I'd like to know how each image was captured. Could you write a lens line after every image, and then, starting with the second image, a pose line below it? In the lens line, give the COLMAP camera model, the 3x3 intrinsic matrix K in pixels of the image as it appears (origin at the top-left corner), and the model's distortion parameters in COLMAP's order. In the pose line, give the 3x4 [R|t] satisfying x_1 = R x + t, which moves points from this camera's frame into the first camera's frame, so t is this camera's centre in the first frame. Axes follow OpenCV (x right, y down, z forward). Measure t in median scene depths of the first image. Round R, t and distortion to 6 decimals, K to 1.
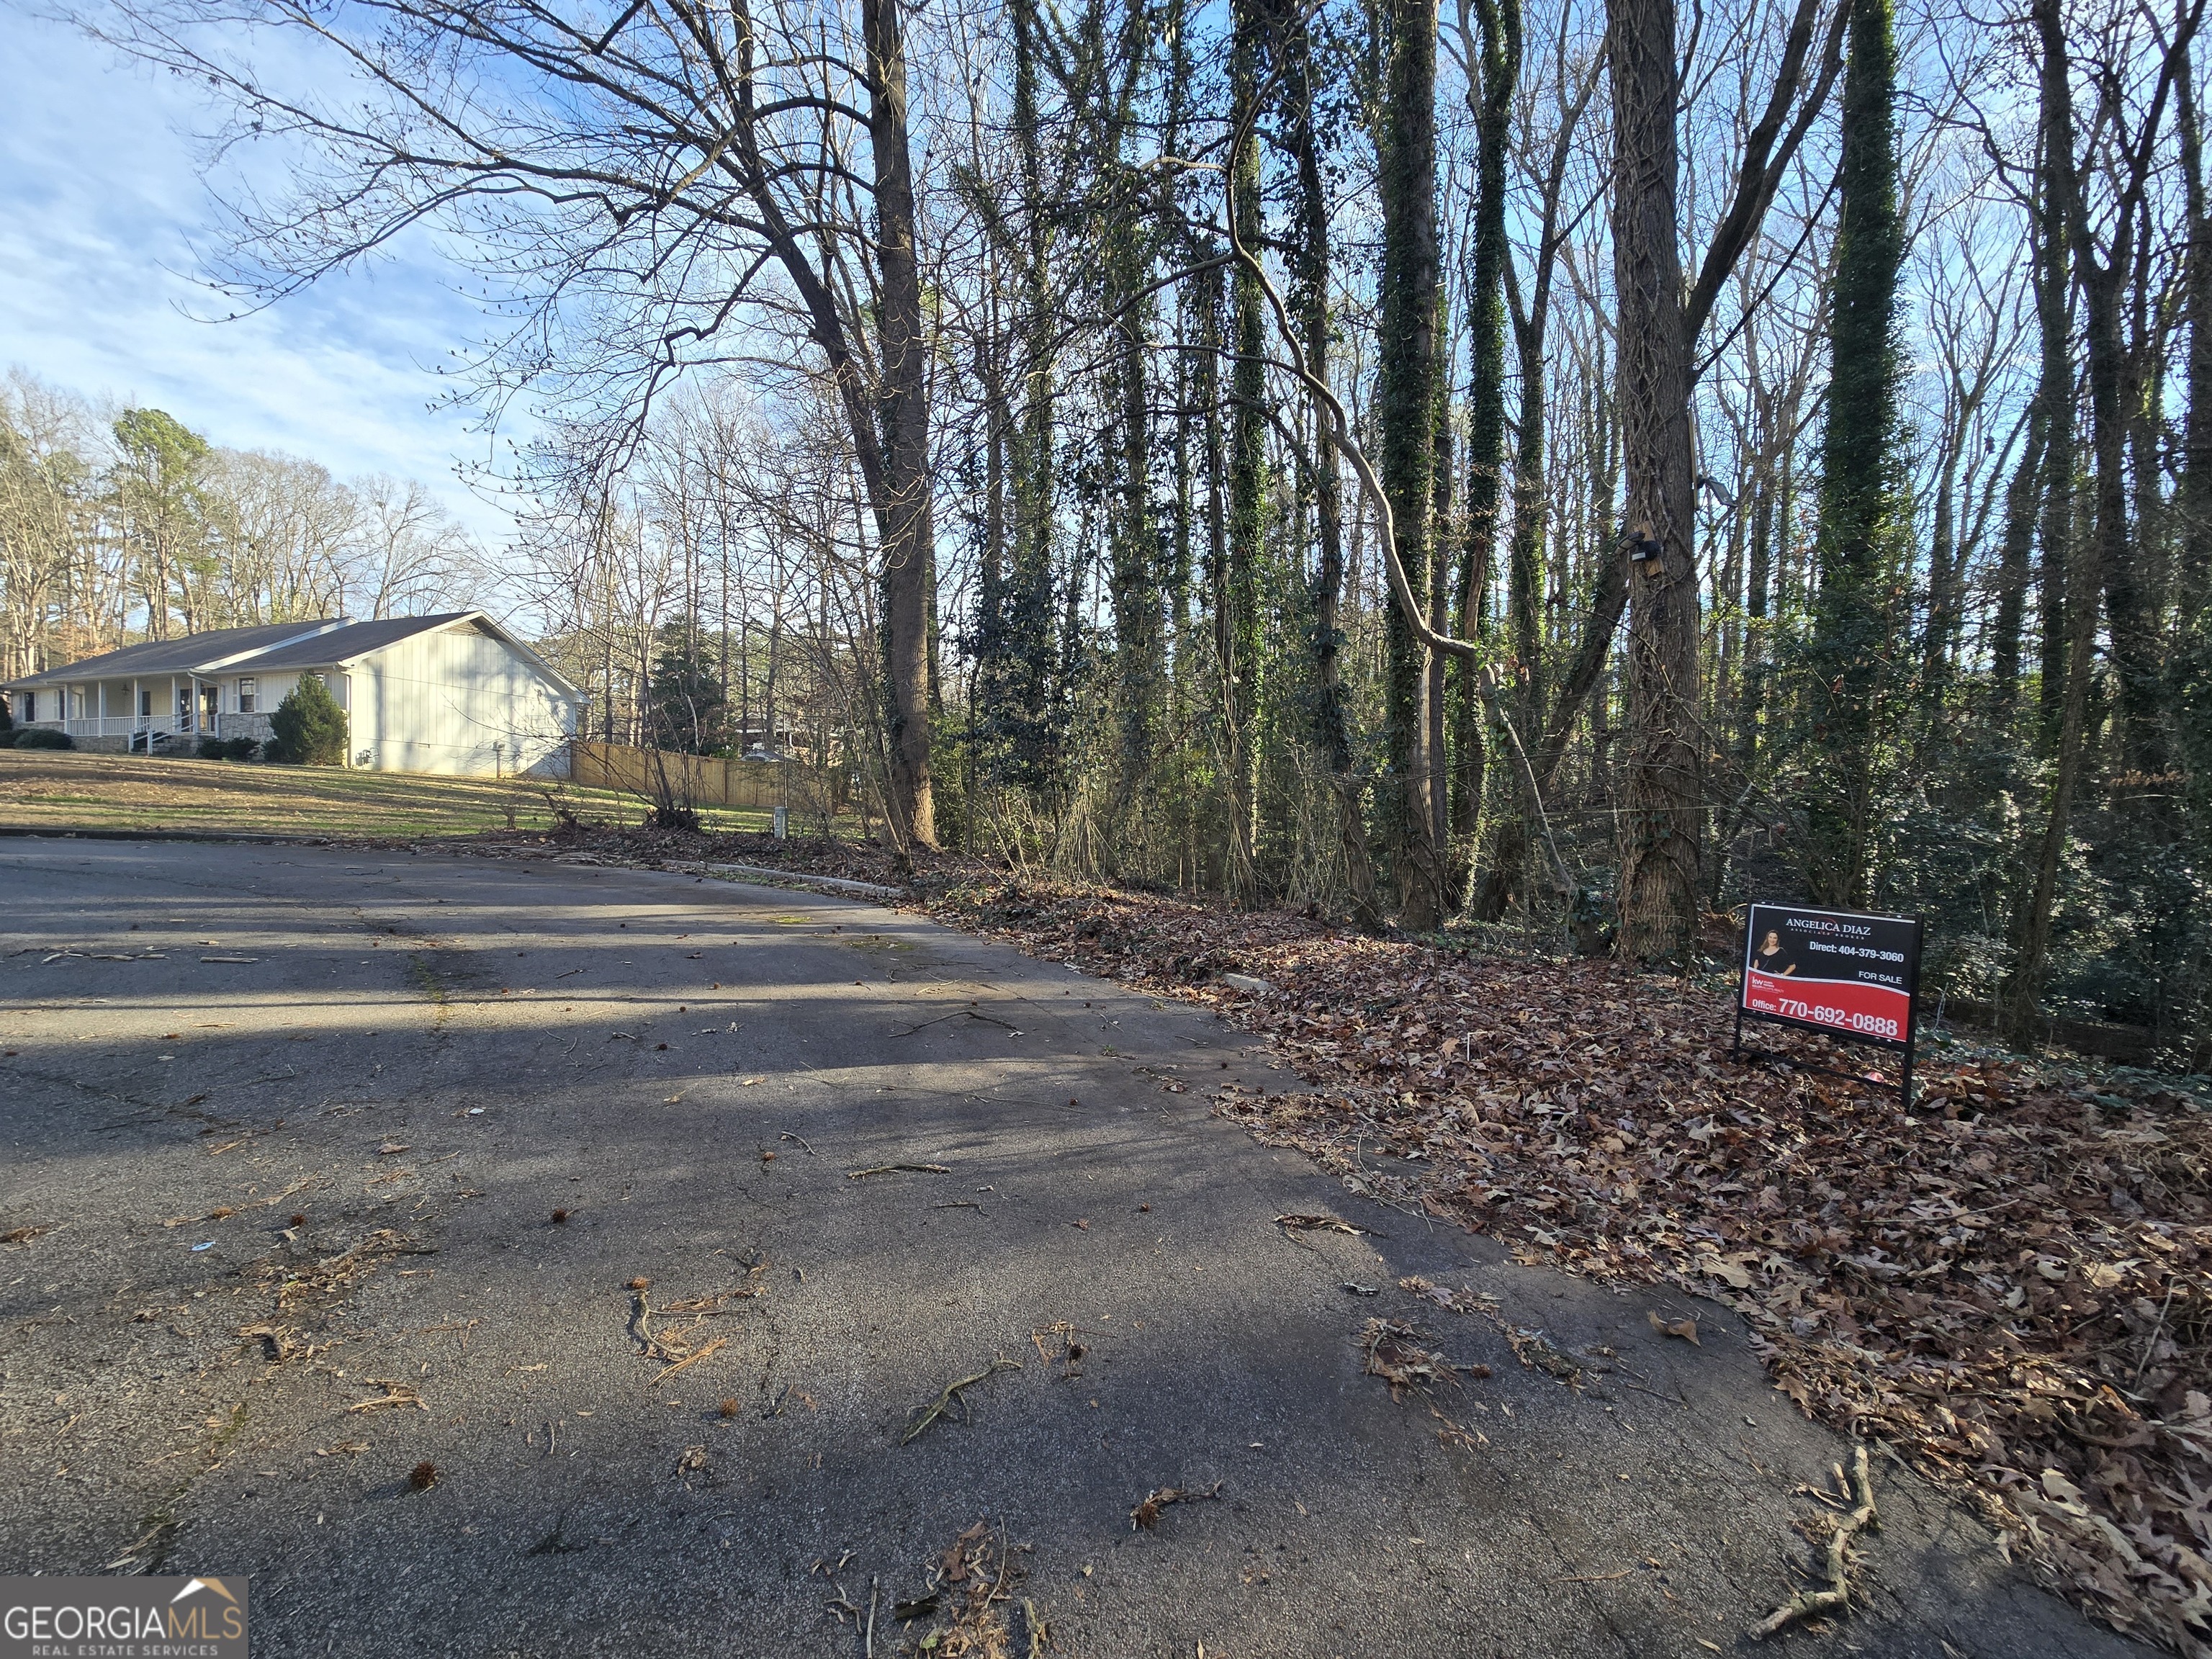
lens RADIAL K [[909.1, 0, 1100.5], [0, 909.1, 844.9], [0, 0, 1]] dist [-0.002332, 0.005076]
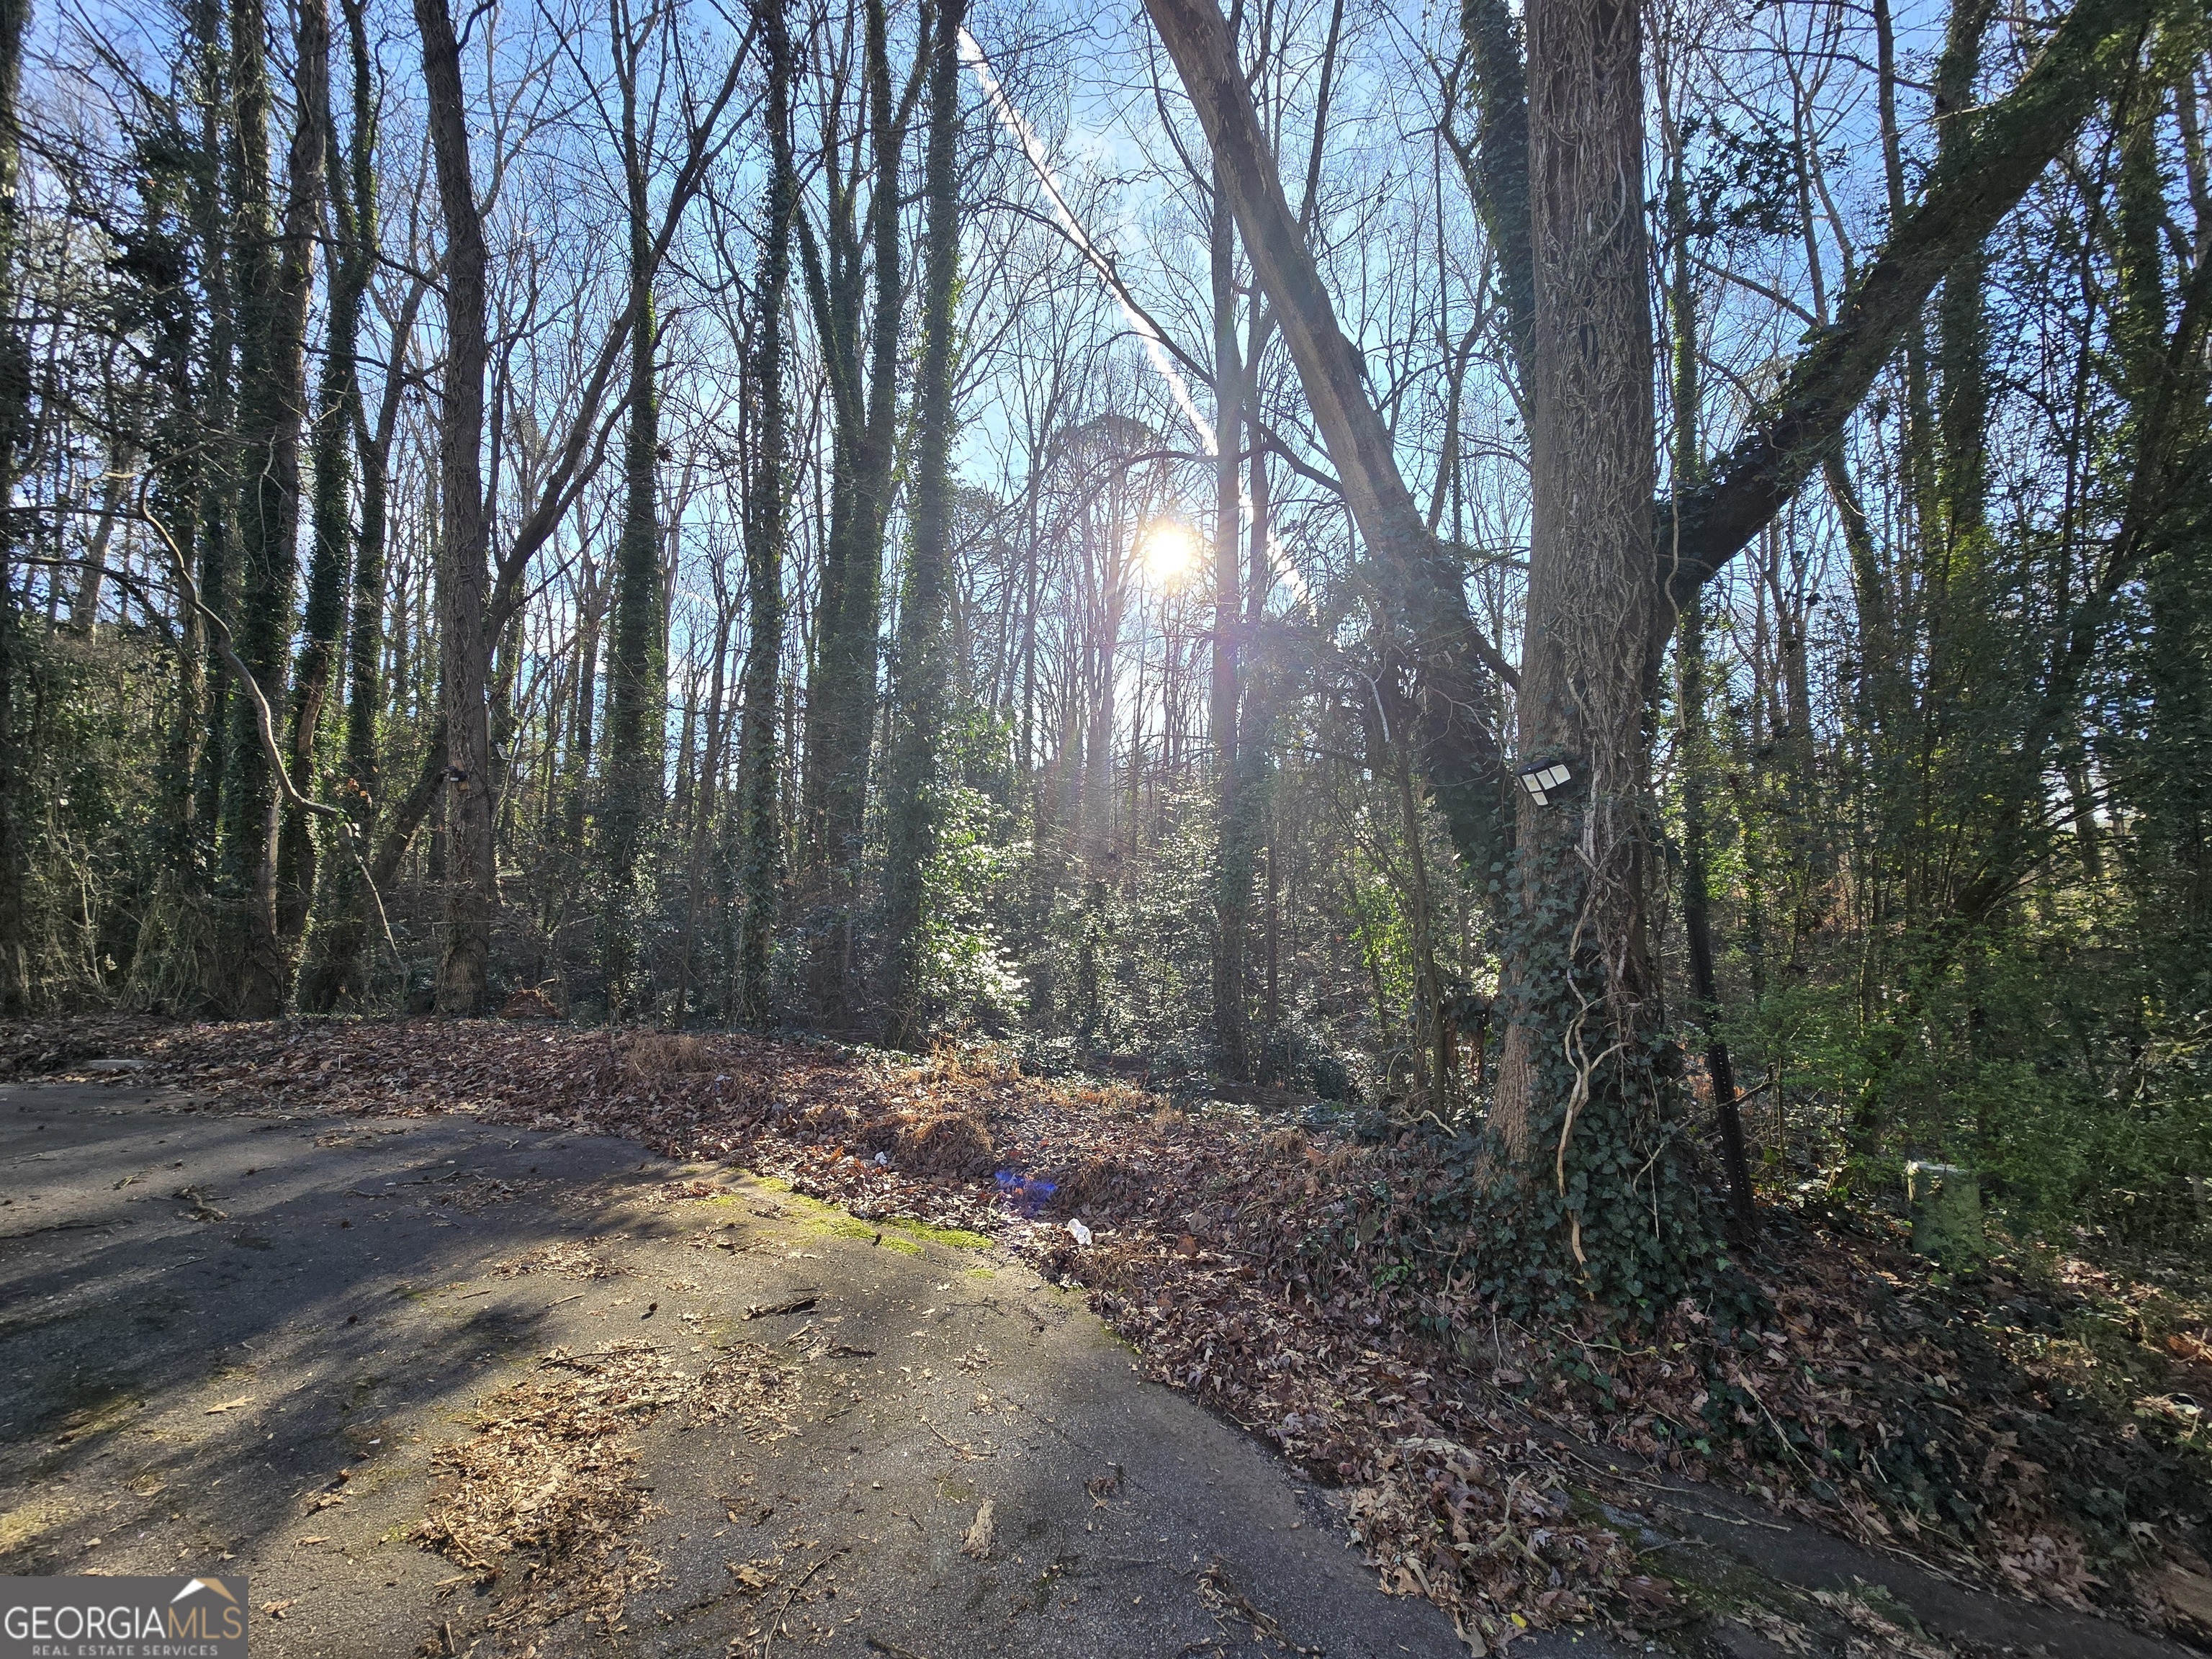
lens RADIAL K [[909.1, 0, 1100.5], [0, 909.1, 844.9], [0, 0, 1]] dist [-0.002332, 0.005076]
pose [[0.425732, 0.057168, 0.903042, -0.078437], [0.026984, 0.996756, -0.075822, -0.003541], [-0.904447, 0.056647, 0.422808, -0.148446]]
